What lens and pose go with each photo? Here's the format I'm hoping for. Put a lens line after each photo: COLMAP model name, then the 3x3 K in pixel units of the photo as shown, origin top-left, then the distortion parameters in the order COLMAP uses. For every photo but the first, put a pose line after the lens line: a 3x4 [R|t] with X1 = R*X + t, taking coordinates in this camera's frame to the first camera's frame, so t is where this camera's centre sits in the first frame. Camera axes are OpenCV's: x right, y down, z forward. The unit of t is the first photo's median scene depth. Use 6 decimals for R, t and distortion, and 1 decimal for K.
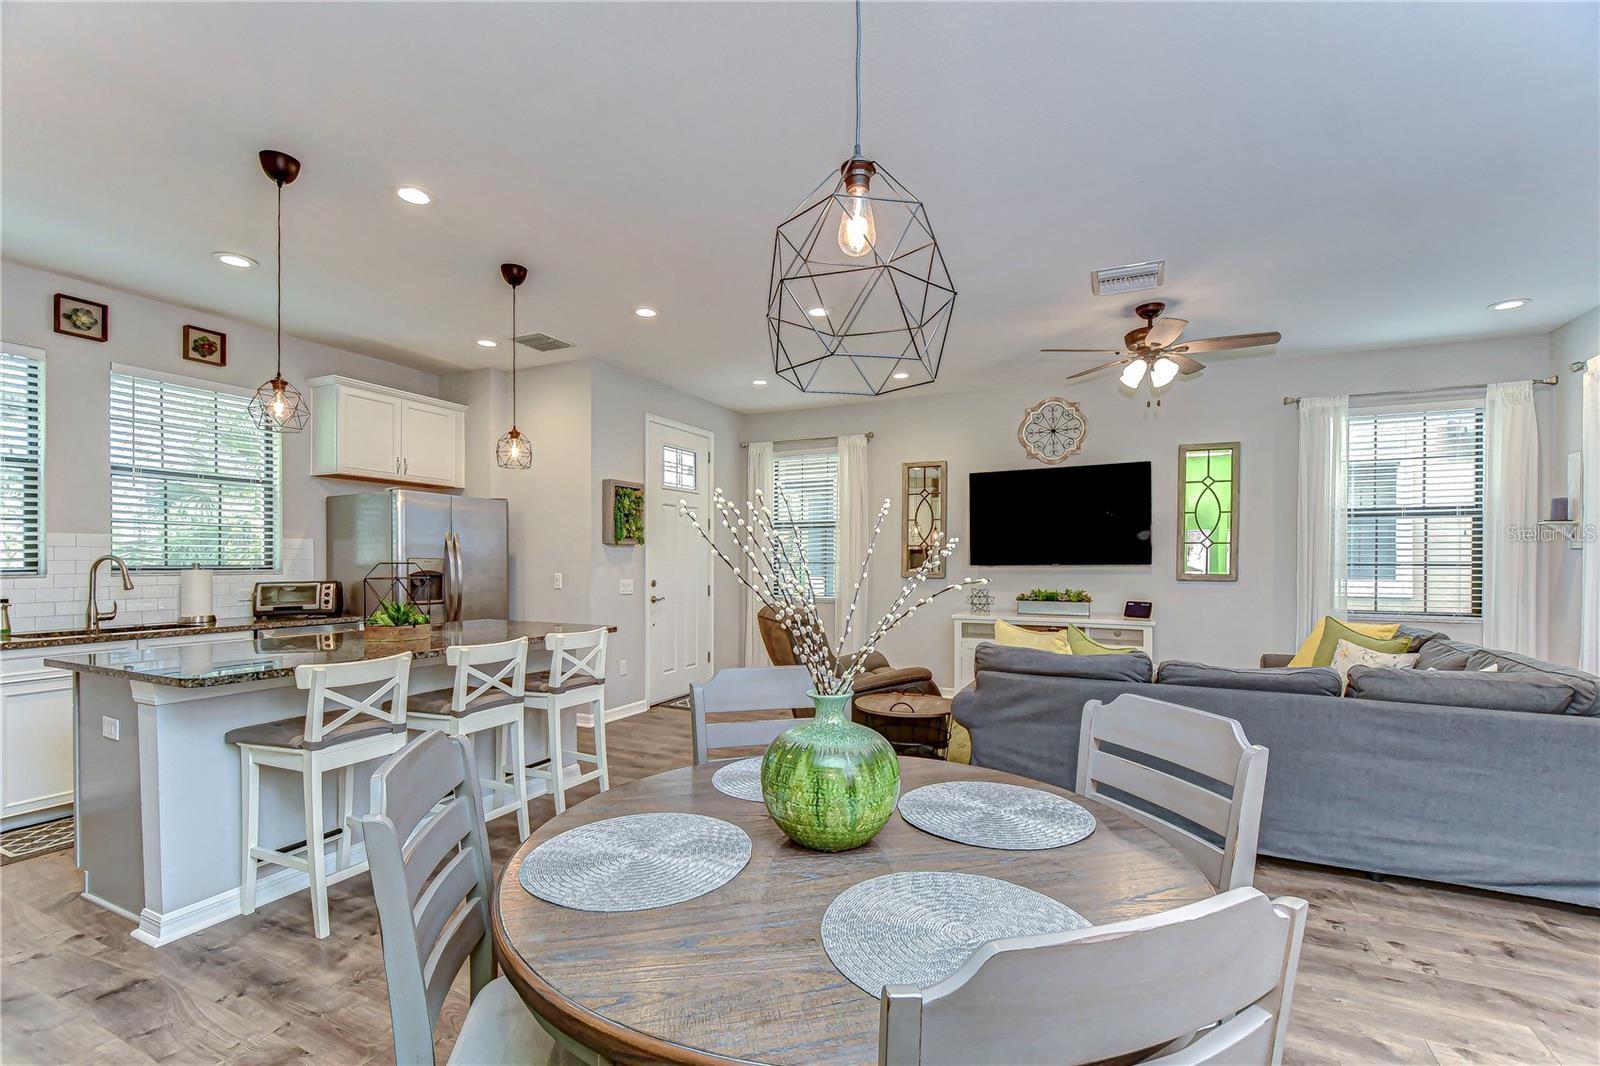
lens RADIAL K [[695.2, 0, 800.5], [0, 695.2, 564.6], [0, 0, 1]] dist [0.017499, -0.011123]
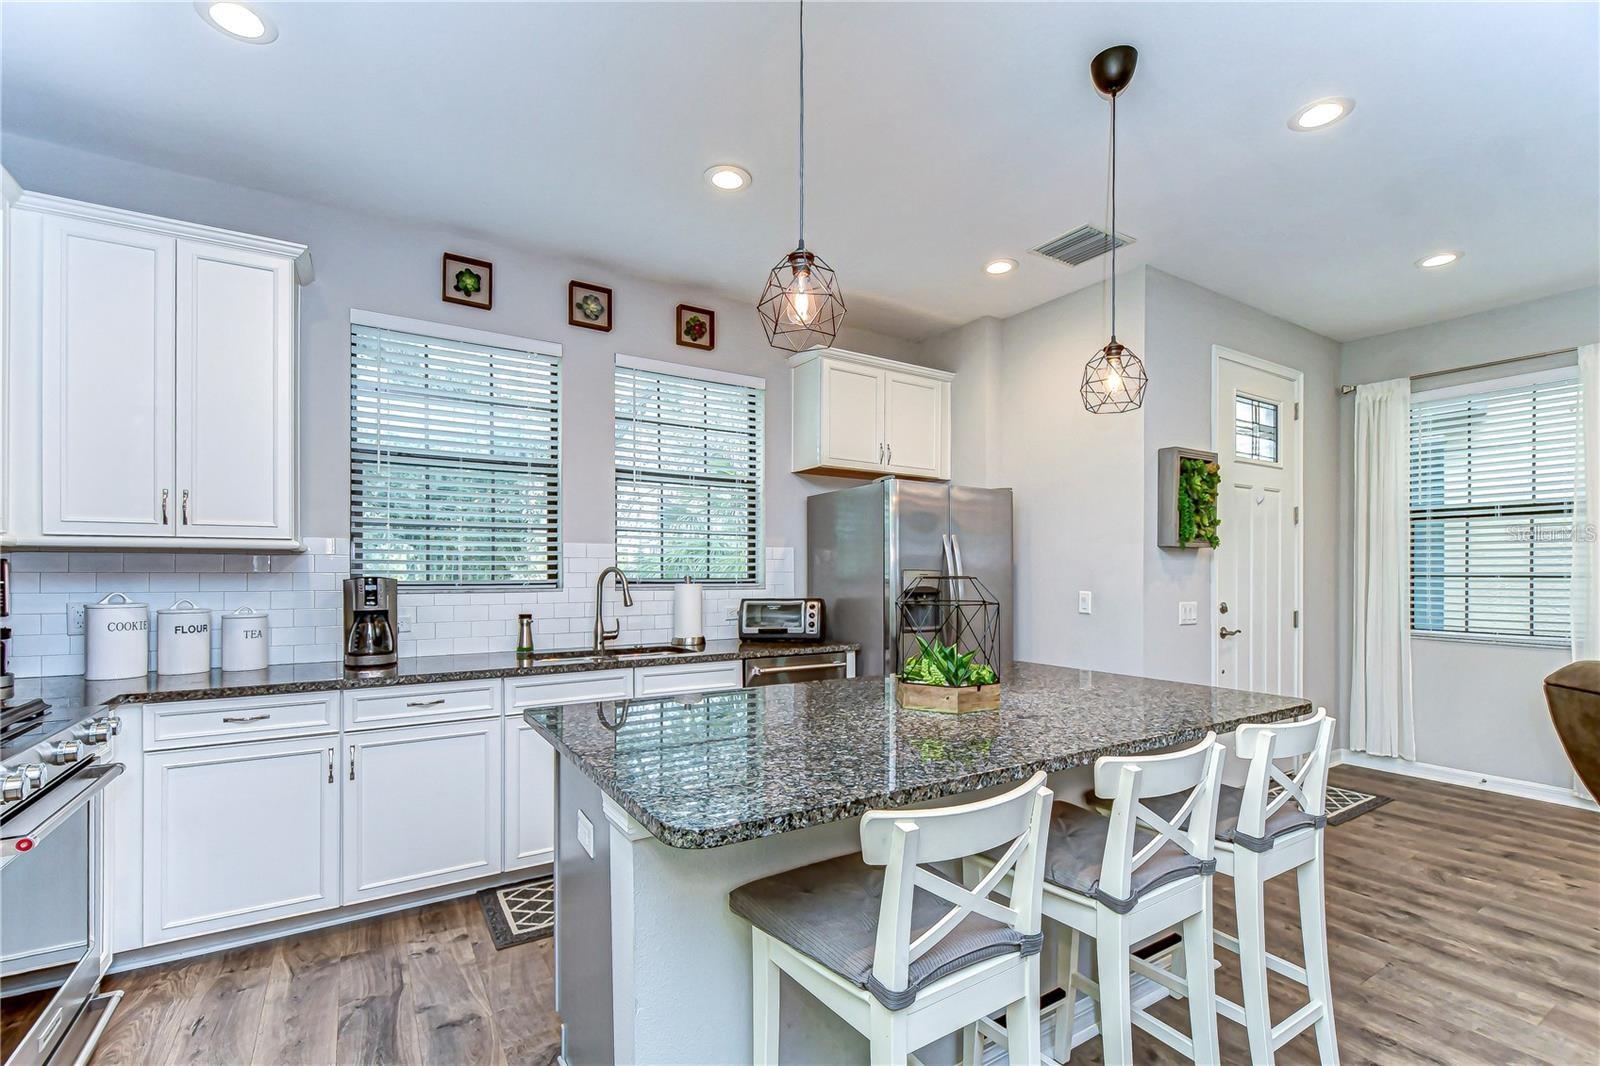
lens RADIAL K [[704.7, 0, 791.6], [0, 704.7, 576.7], [0, 0, 1]] dist [-0.000495, -0.000268]
pose [[0.846866, 0.000941, -0.531805, -0.268930], [-0.002202, 0.999996, -0.001738, 0.000136], [0.531801, 0.002643, 0.846865, 0.305212]]
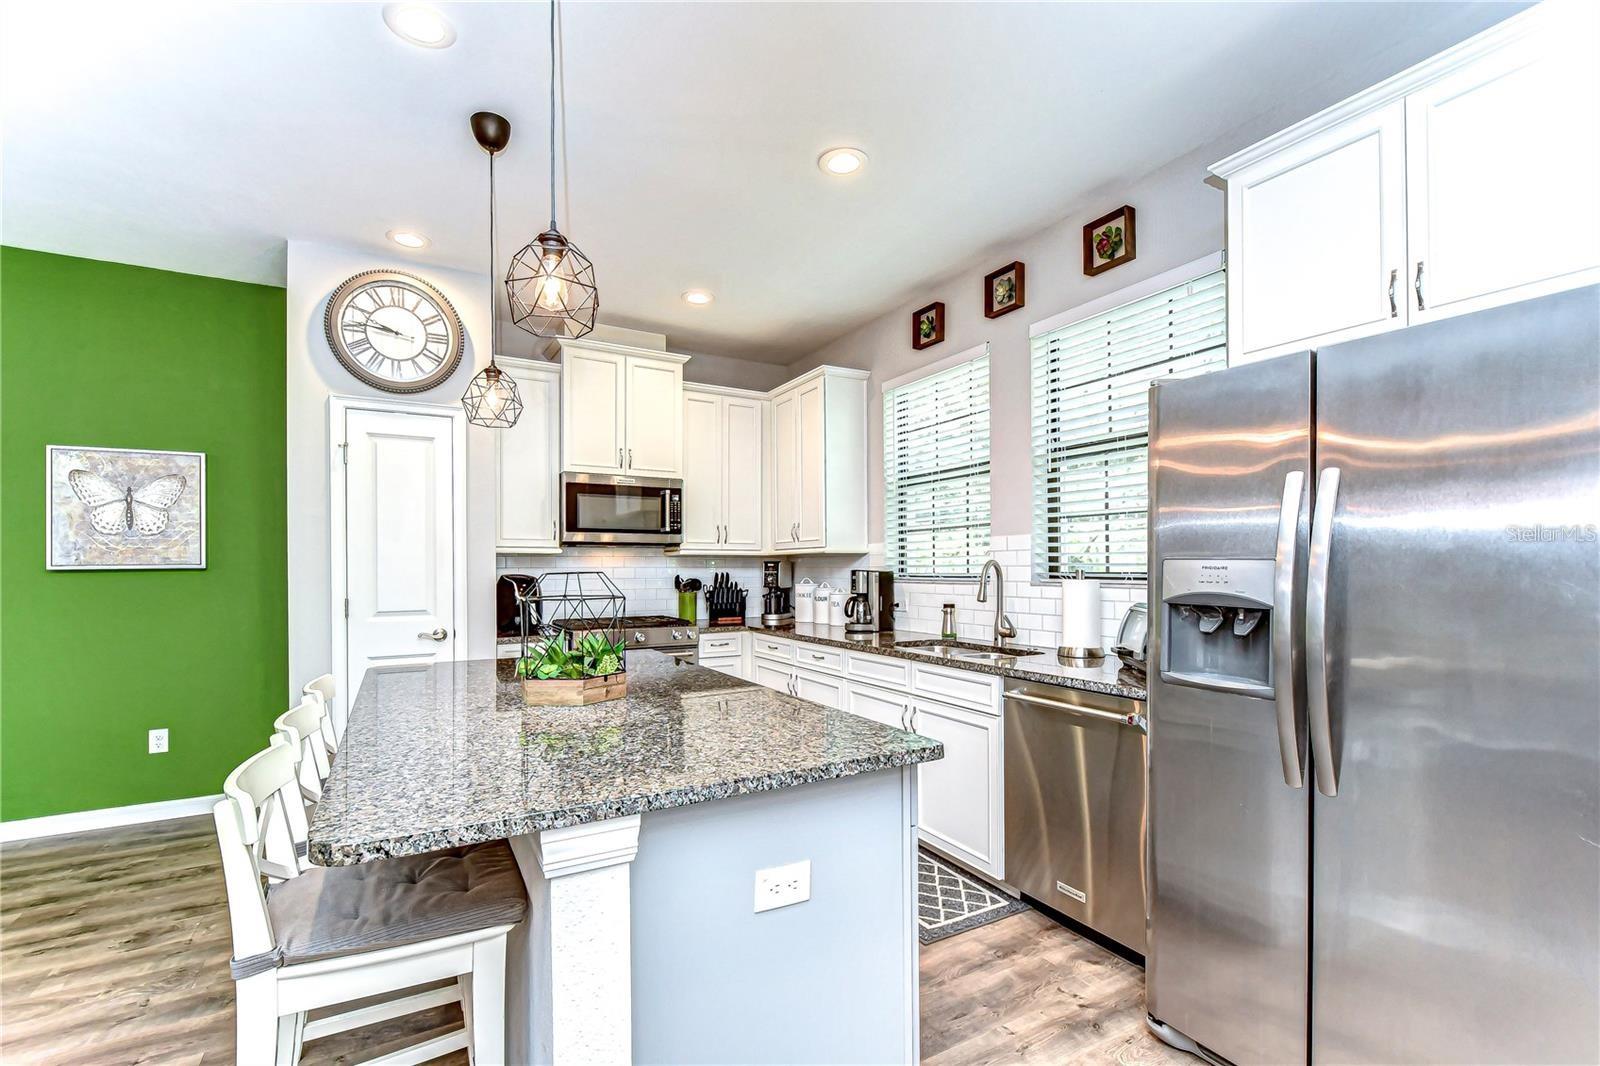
lens RADIAL K [[697.2, 0, 798.7], [0, 697.2, 565.6], [0, 0, 1]] dist [0.008319, -0.006727]
pose [[-0.569134, -0.002976, -0.822239, -0.135961], [-0.002198, 0.999995, -0.002098, -0.003656], [0.822242, 0.000614, -0.569138, 1.079282]]
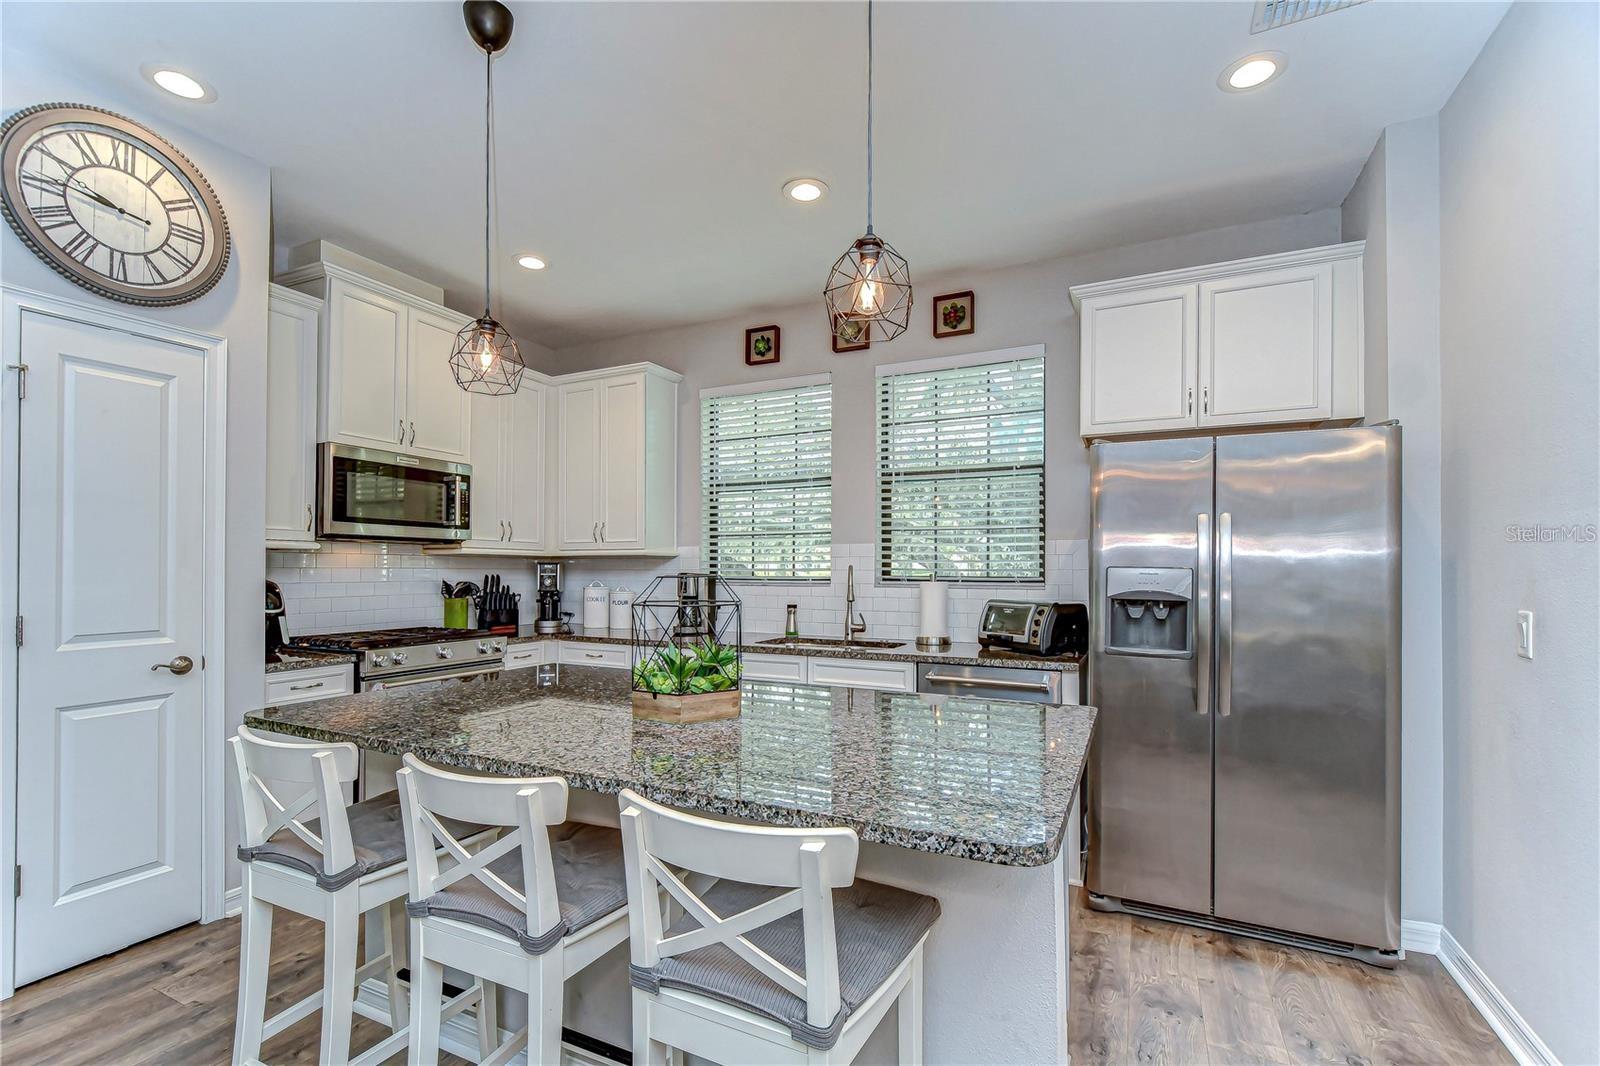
lens RADIAL K [[697.2, 0, 798.7], [0, 697.2, 565.6], [0, 0, 1]] dist [0.008319, -0.006727]
pose [[-0.004186, -0.008708, -0.999953, -0.017705], [-0.009412, 0.999918, -0.008668, -0.002943], [0.999947, 0.009375, -0.004268, 0.781349]]
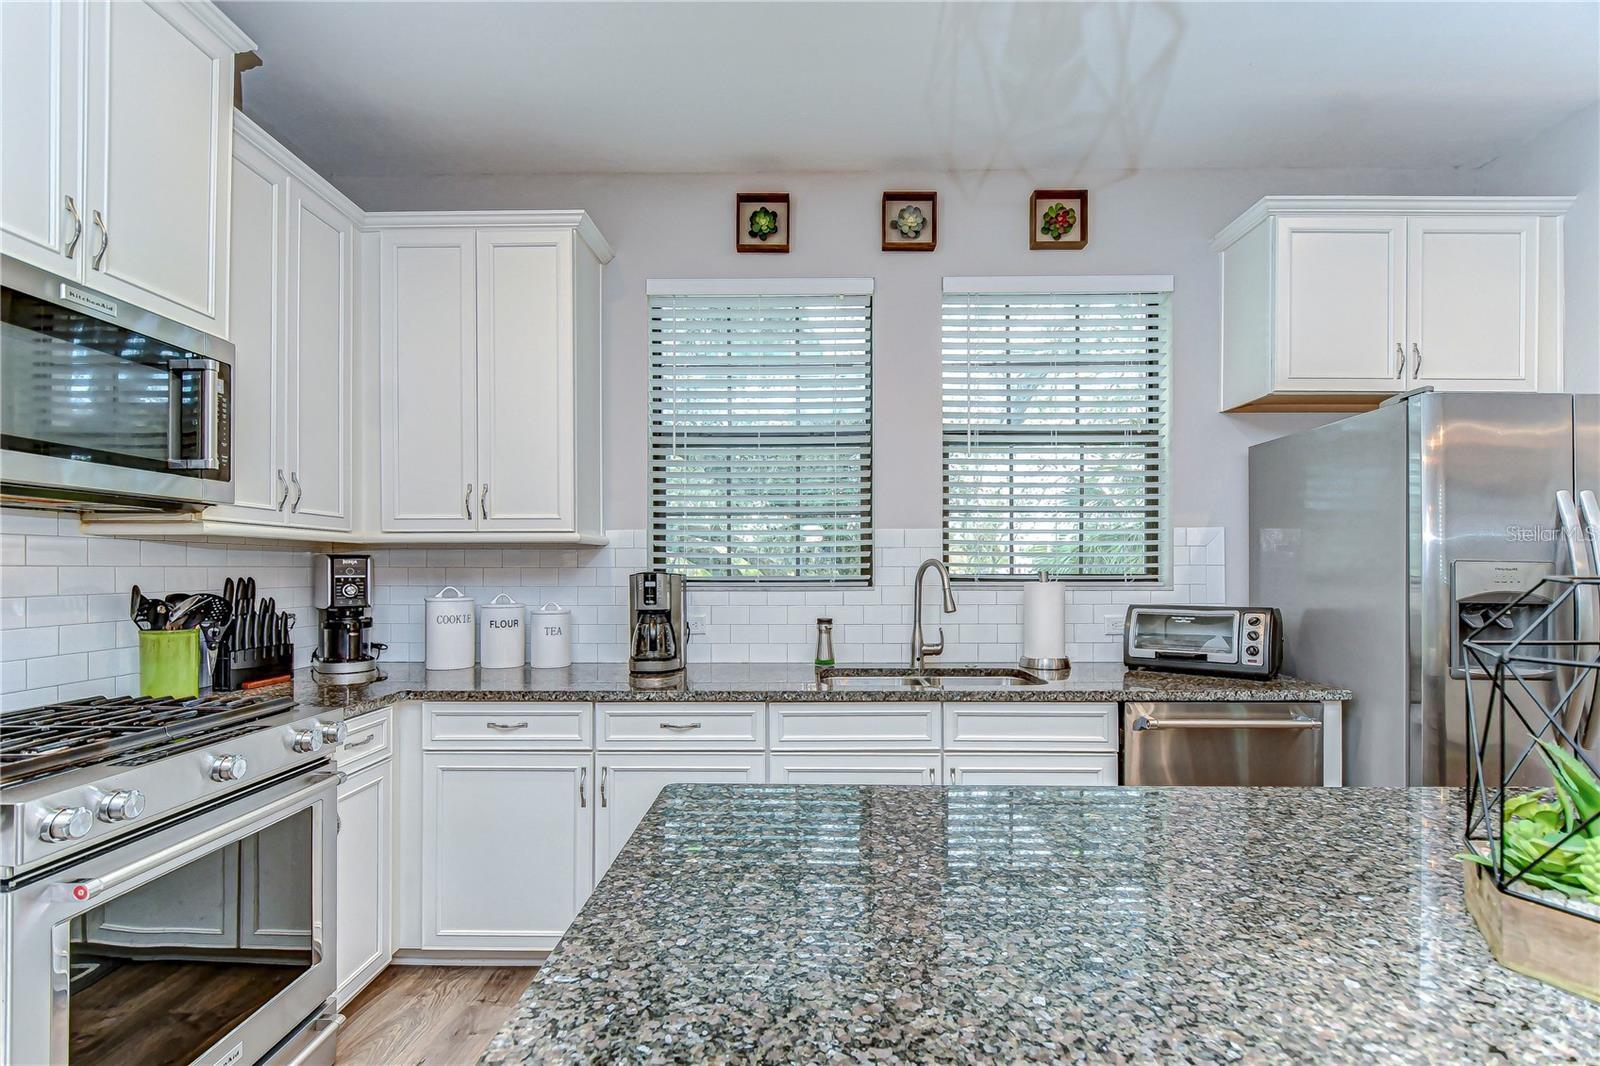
lens RADIAL K [[719.1, 0, 795.7], [0, 719.1, 564.1], [0, 0, 1]] dist [0.006633, -0.000481]
pose [[0.419884, -0.006352, -0.907555, -0.355406], [-0.003751, 0.999955, -0.008734, -0.001648], [0.907570, 0.007072, 0.419841, 0.500110]]
